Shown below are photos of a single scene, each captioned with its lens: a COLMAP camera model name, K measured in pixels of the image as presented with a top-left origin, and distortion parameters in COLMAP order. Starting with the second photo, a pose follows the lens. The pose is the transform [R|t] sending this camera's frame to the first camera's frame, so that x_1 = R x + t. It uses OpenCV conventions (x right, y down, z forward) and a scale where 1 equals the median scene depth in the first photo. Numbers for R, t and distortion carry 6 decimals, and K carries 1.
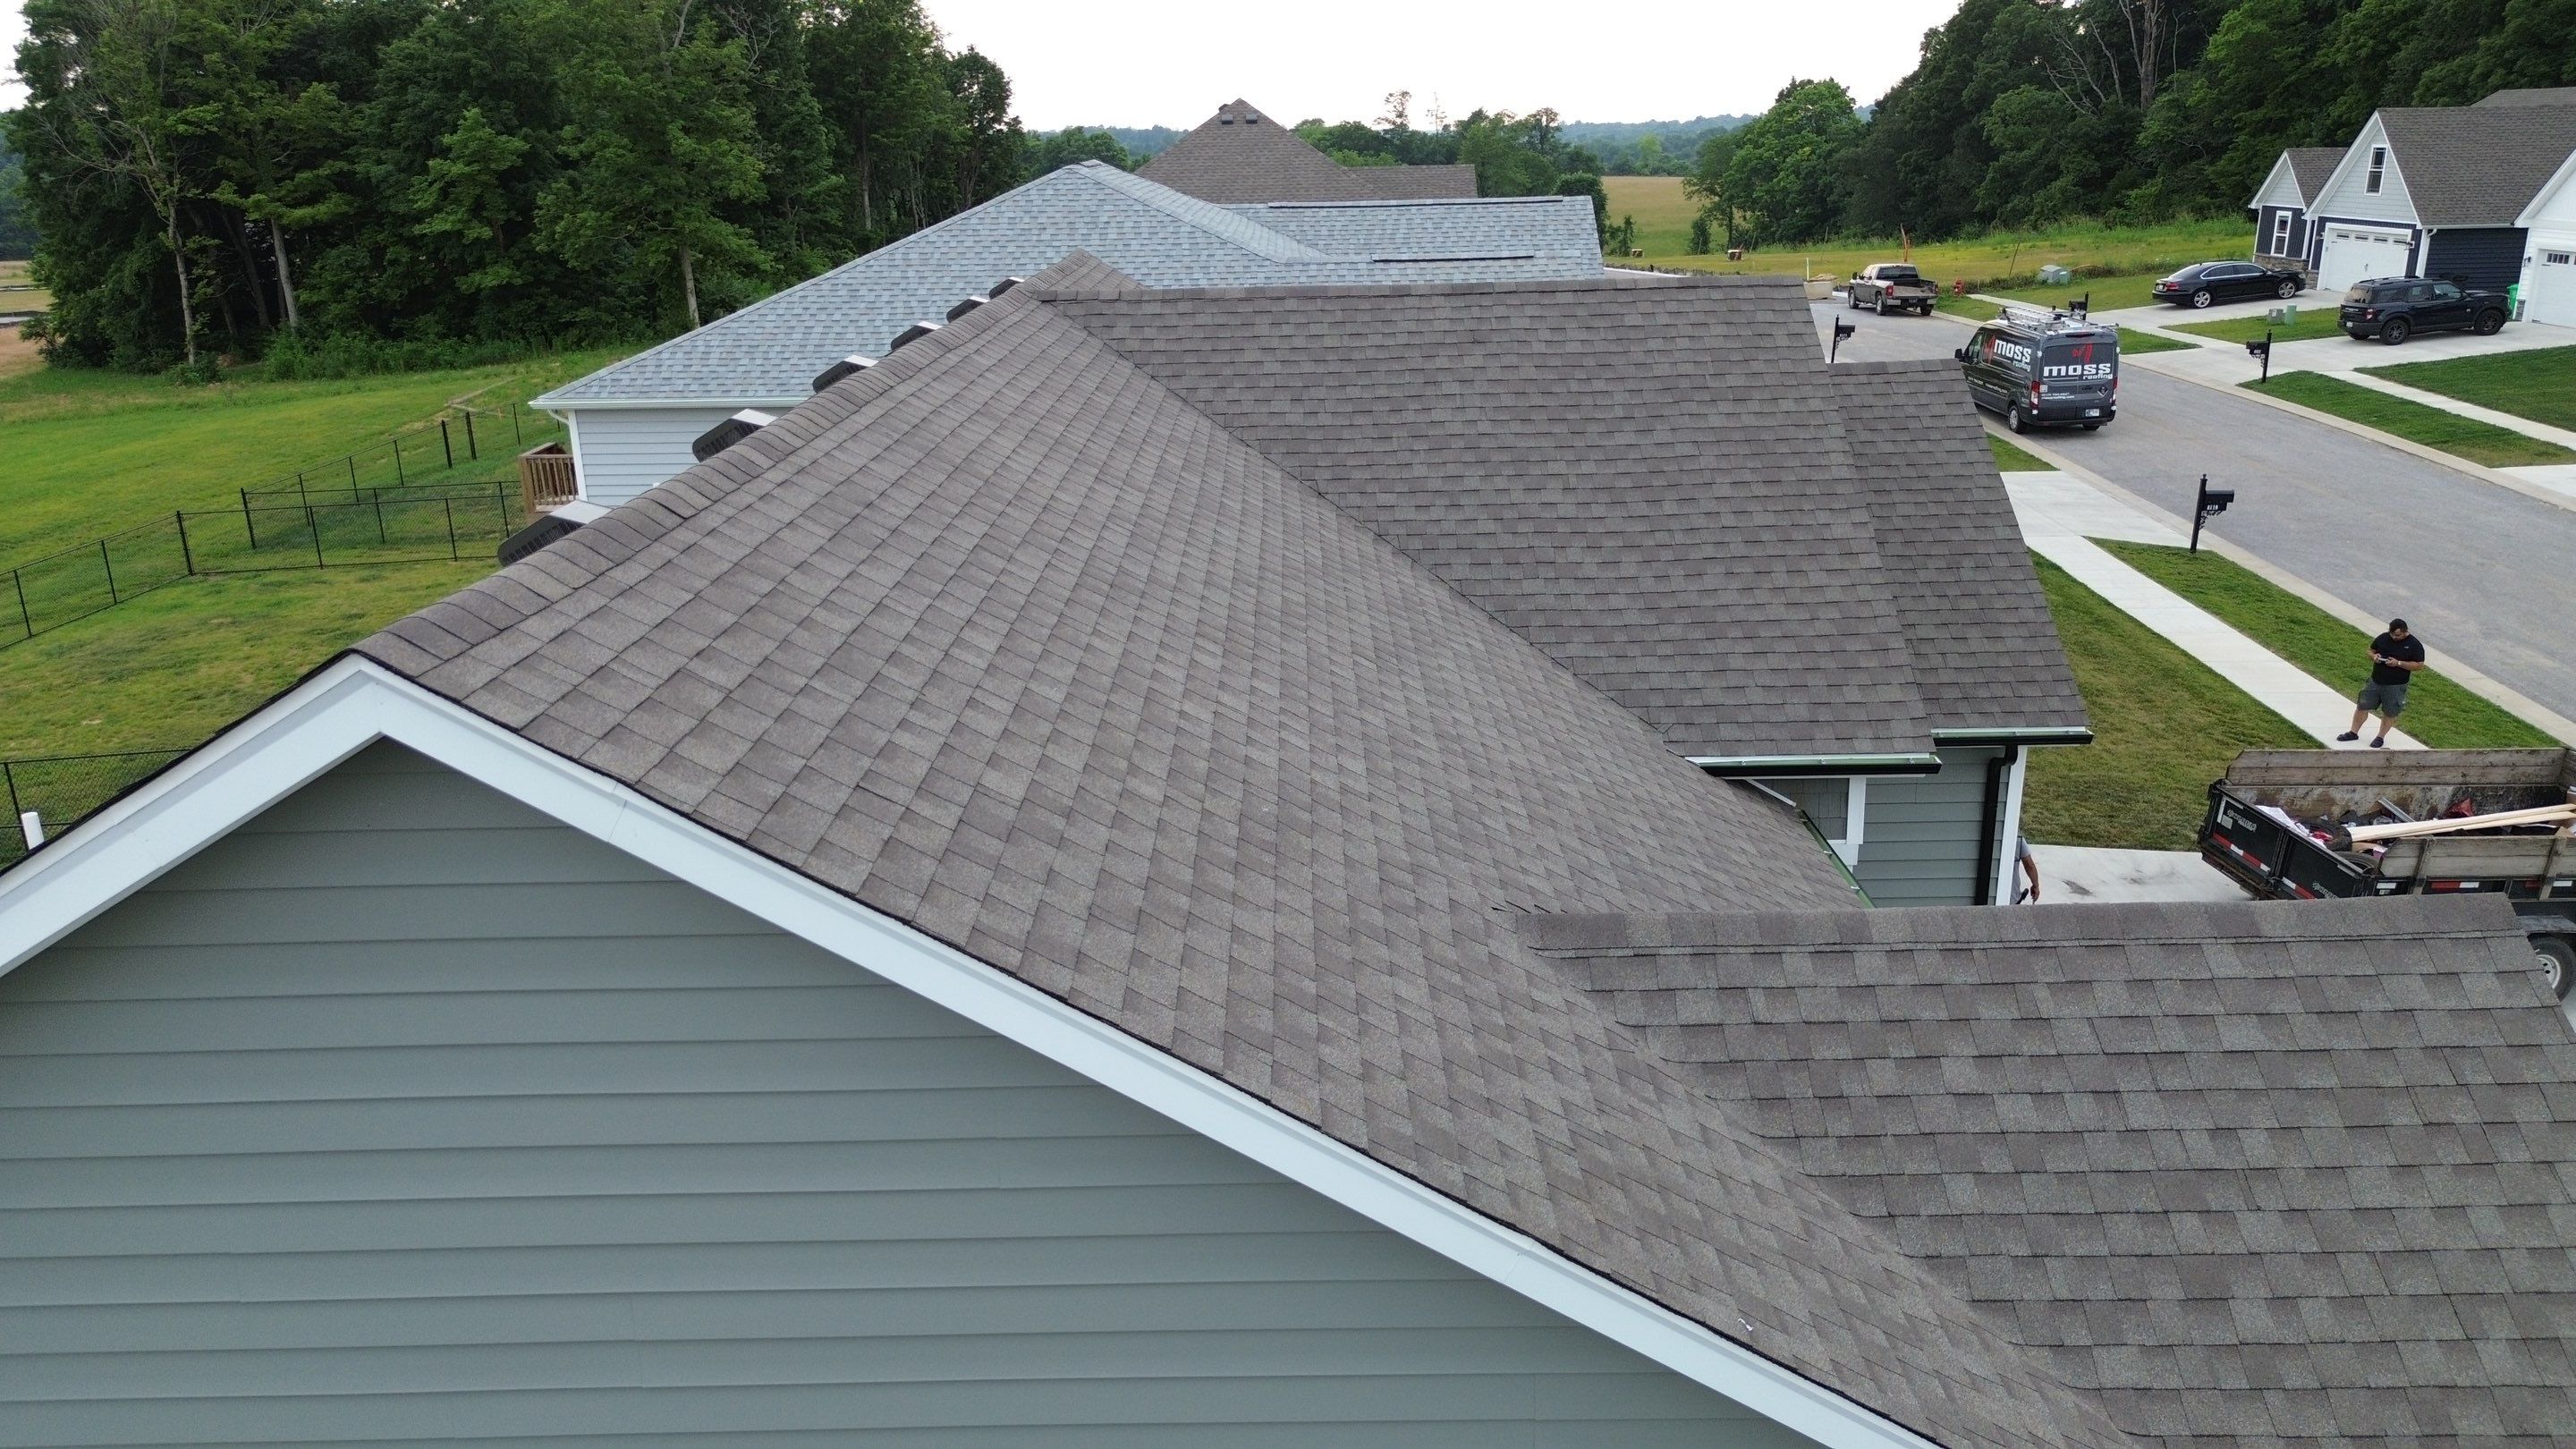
lens RADIAL K [[1822.2, 0, 1285.8], [0, 1822.2, 723.7], [0, 0, 1]] dist [0.070970, -0.066245]
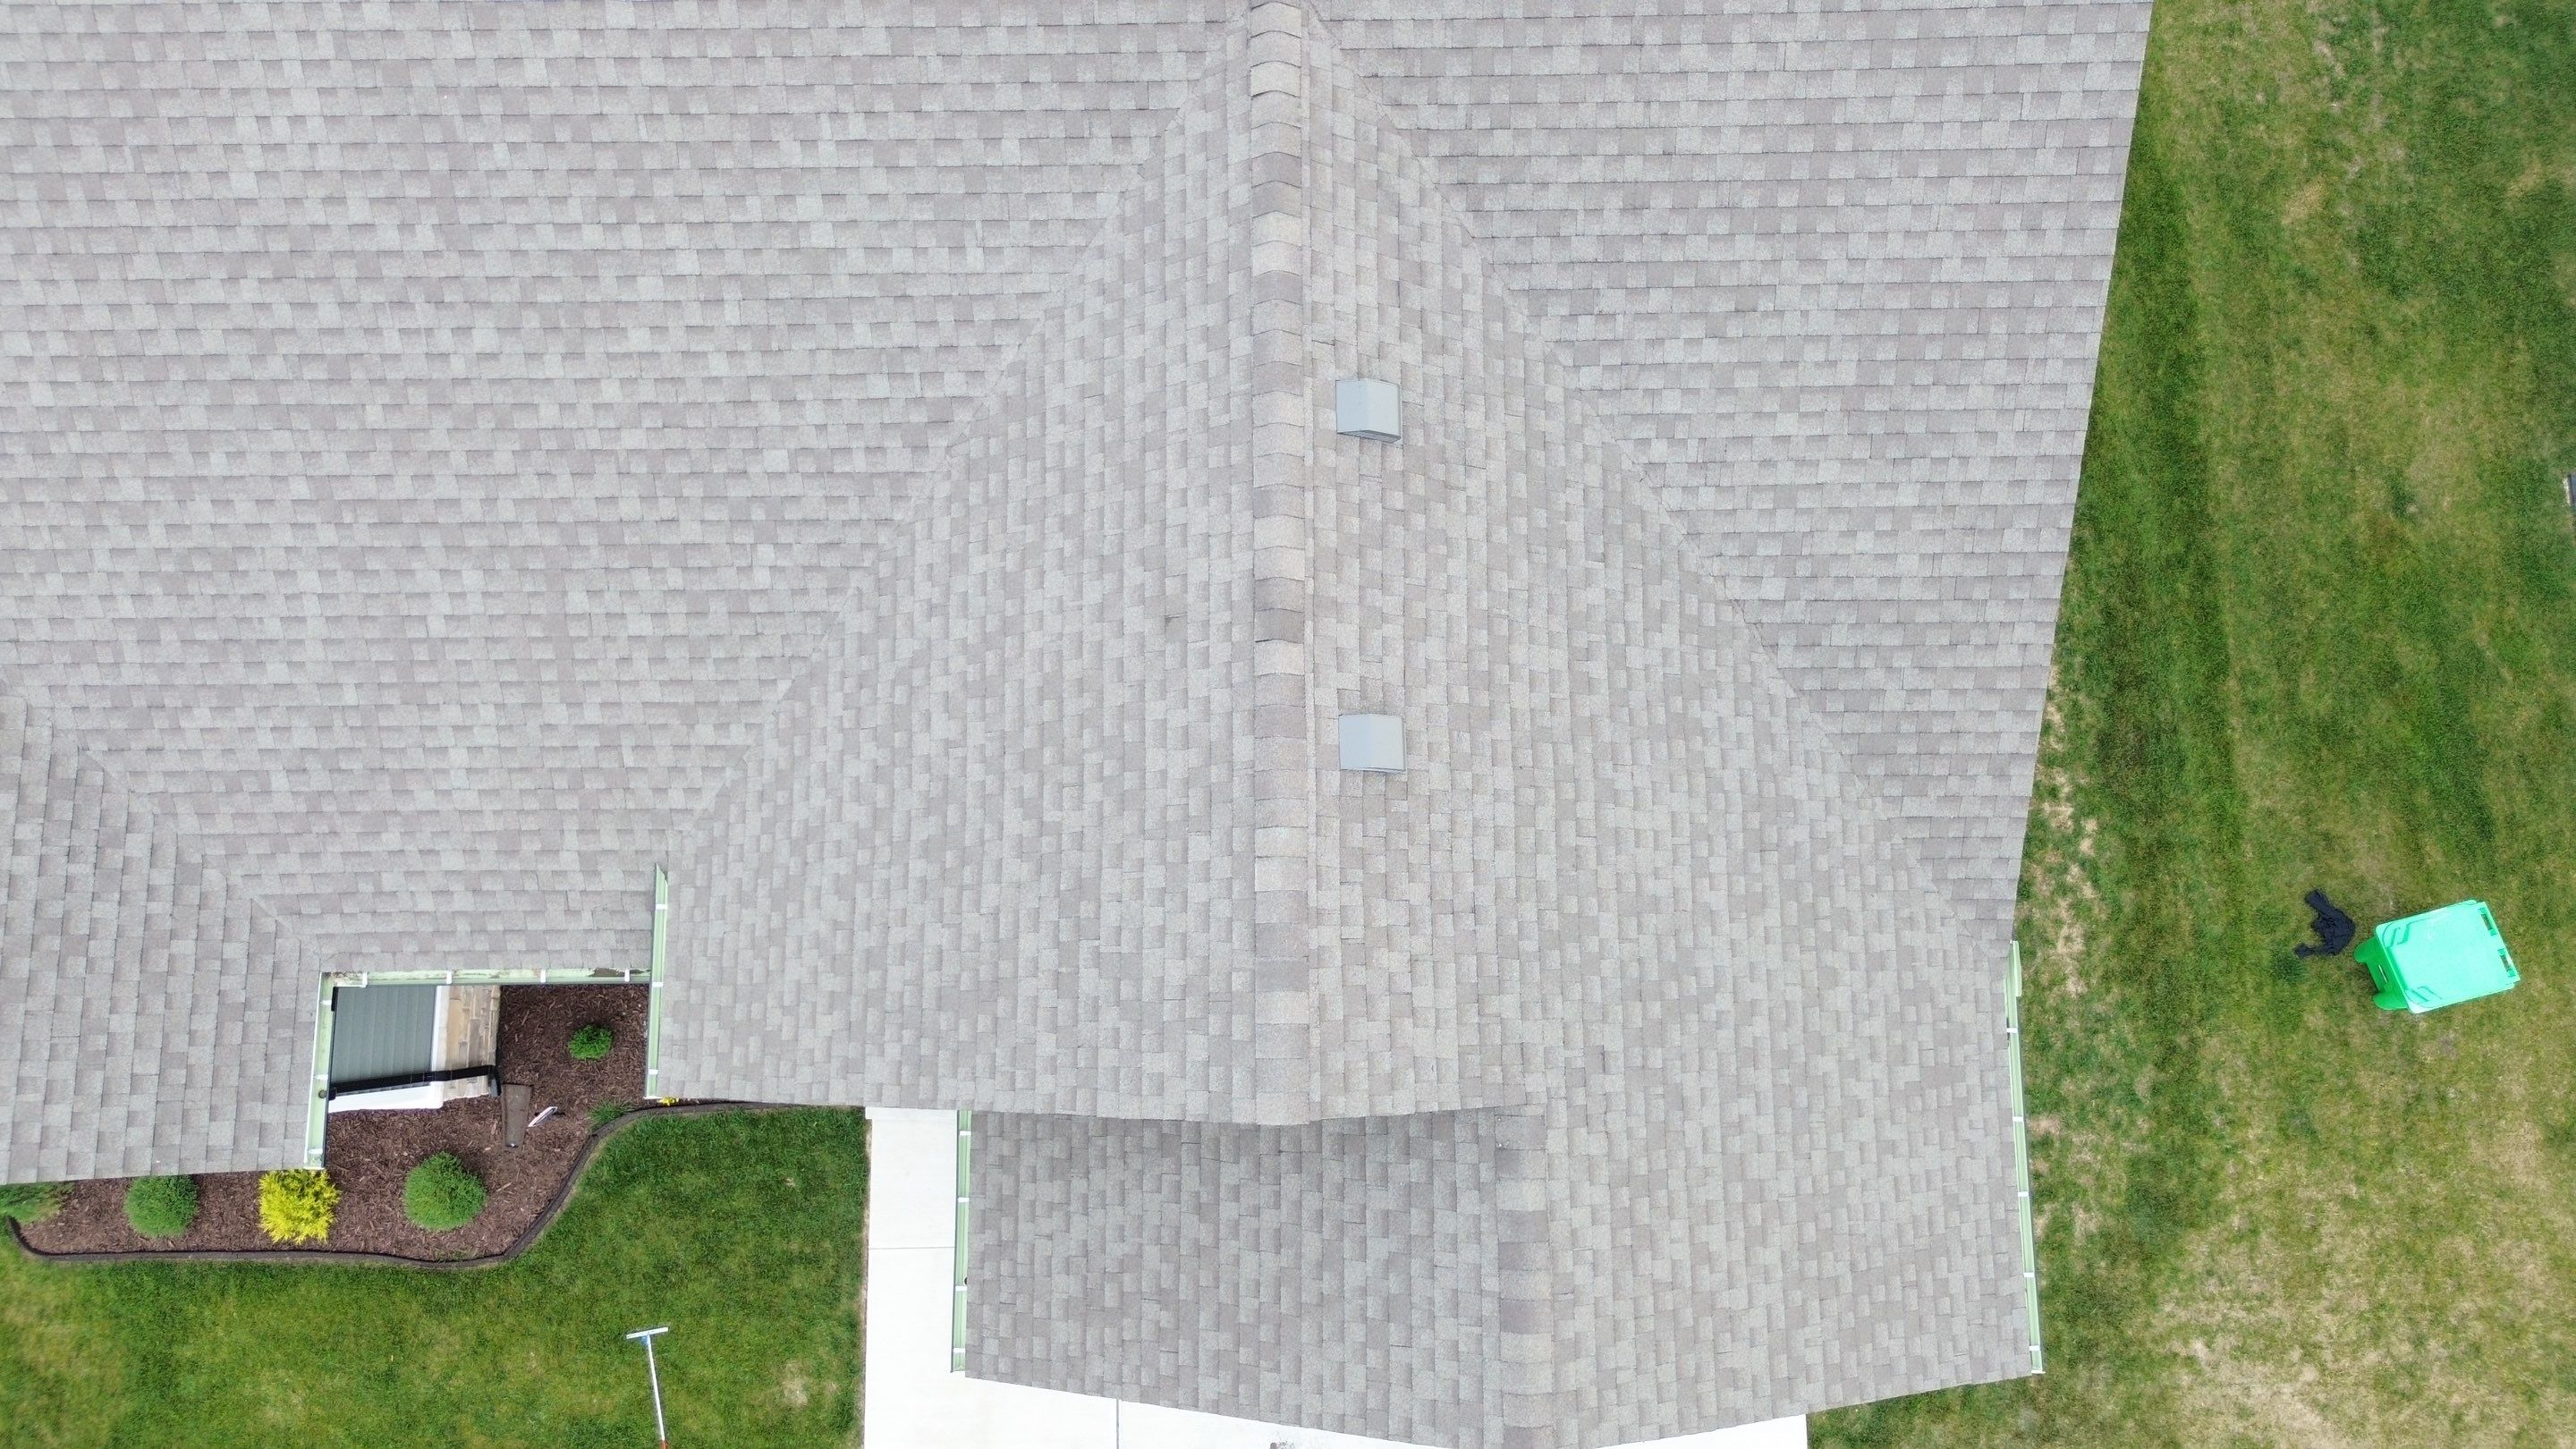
lens RADIAL K [[1822.2, 0, 1288.4], [0, 1822.2, 713.2], [0, 0, 1]] dist [0.070970, -0.066245]
pose [[0.009759, 0.991401, -0.130497, 0.120201], [-0.291670, 0.127651, 0.947963, -0.457775], [0.956469, 0.028811, 0.290408, 0.442025]]
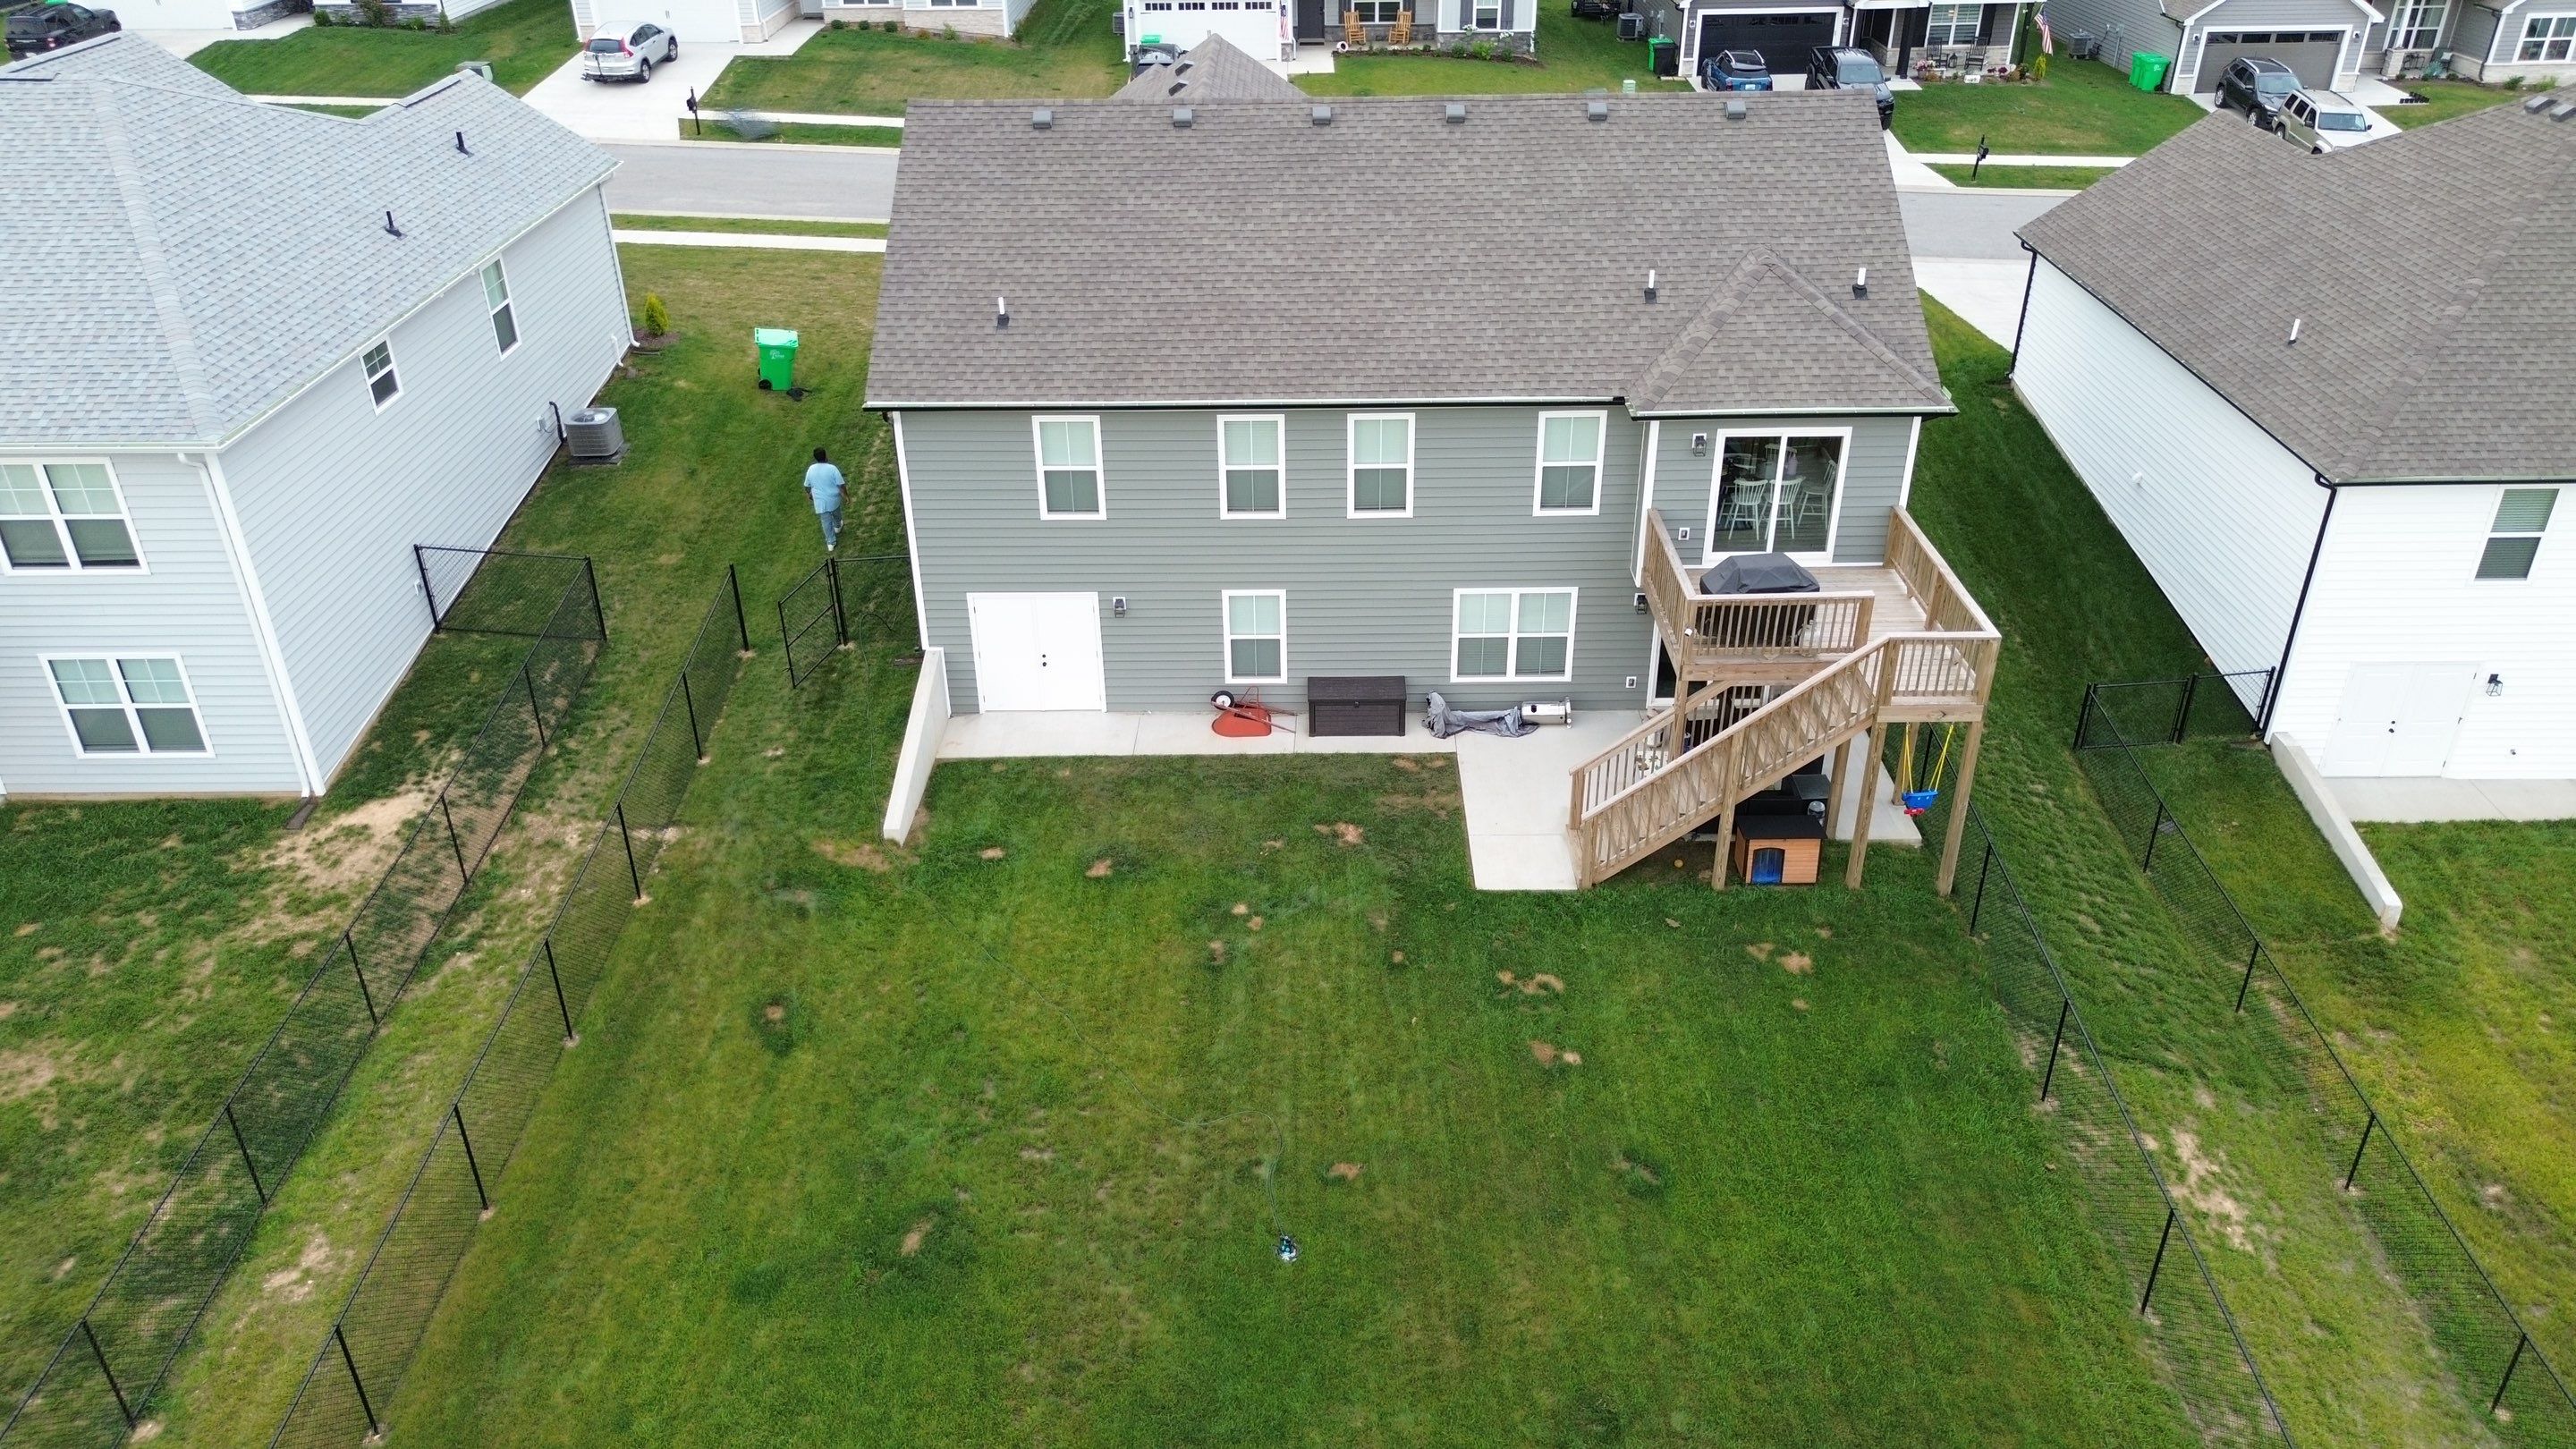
lens RADIAL K [[1822.2, 0, 1286.1], [0, 1822.2, 724.1], [0, 0, 1]] dist [0.070970, -0.066245]
pose [[0.005237, -0.482318, 0.875981, -1.224906], [0.316846, 0.831658, 0.456020, -0.302417], [-0.948462, 0.275163, 0.157176, 0.422100]]
